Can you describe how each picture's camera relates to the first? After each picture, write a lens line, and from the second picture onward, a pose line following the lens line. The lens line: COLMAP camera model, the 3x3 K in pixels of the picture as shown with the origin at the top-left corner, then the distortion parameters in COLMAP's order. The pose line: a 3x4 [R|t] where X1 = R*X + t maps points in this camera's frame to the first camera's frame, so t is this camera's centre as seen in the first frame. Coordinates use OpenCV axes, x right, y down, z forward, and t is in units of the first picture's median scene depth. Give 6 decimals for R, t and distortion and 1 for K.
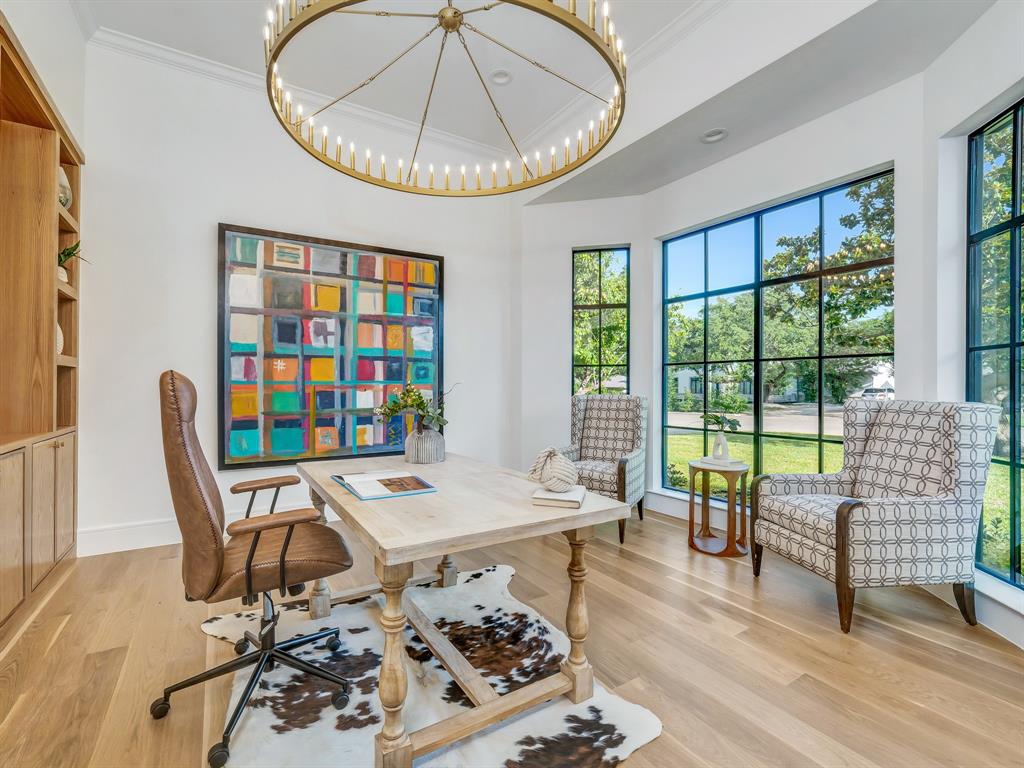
lens RADIAL K [[469.1, 0, 512.0], [0, 469.1, 384.0], [0, 0, 1]] dist [0.000235, -0.000187]
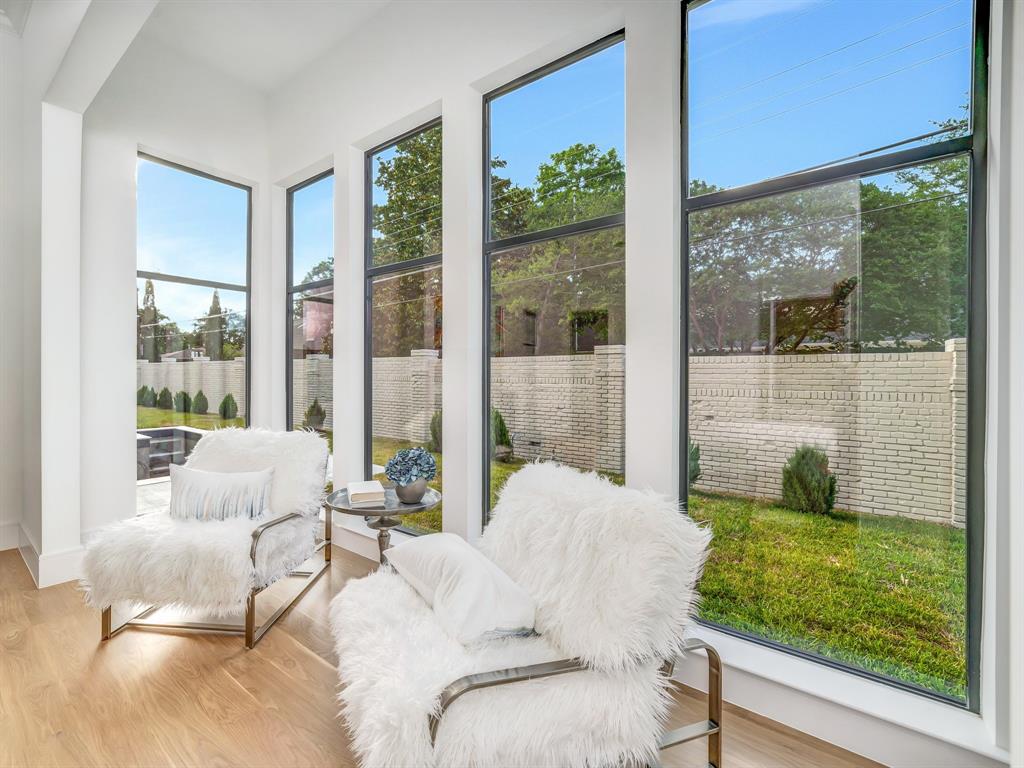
lens RADIAL K [[469.1, 0, 512.0], [0, 469.1, 384.0], [0, 0, 1]] dist [0.000235, -0.000187]
pose [[0.727485, -0.008781, 0.686068, 0.454920], [-0.001812, 0.999890, 0.014720, -0.044746], [-0.686122, -0.011952, 0.727389, 1.411845]]
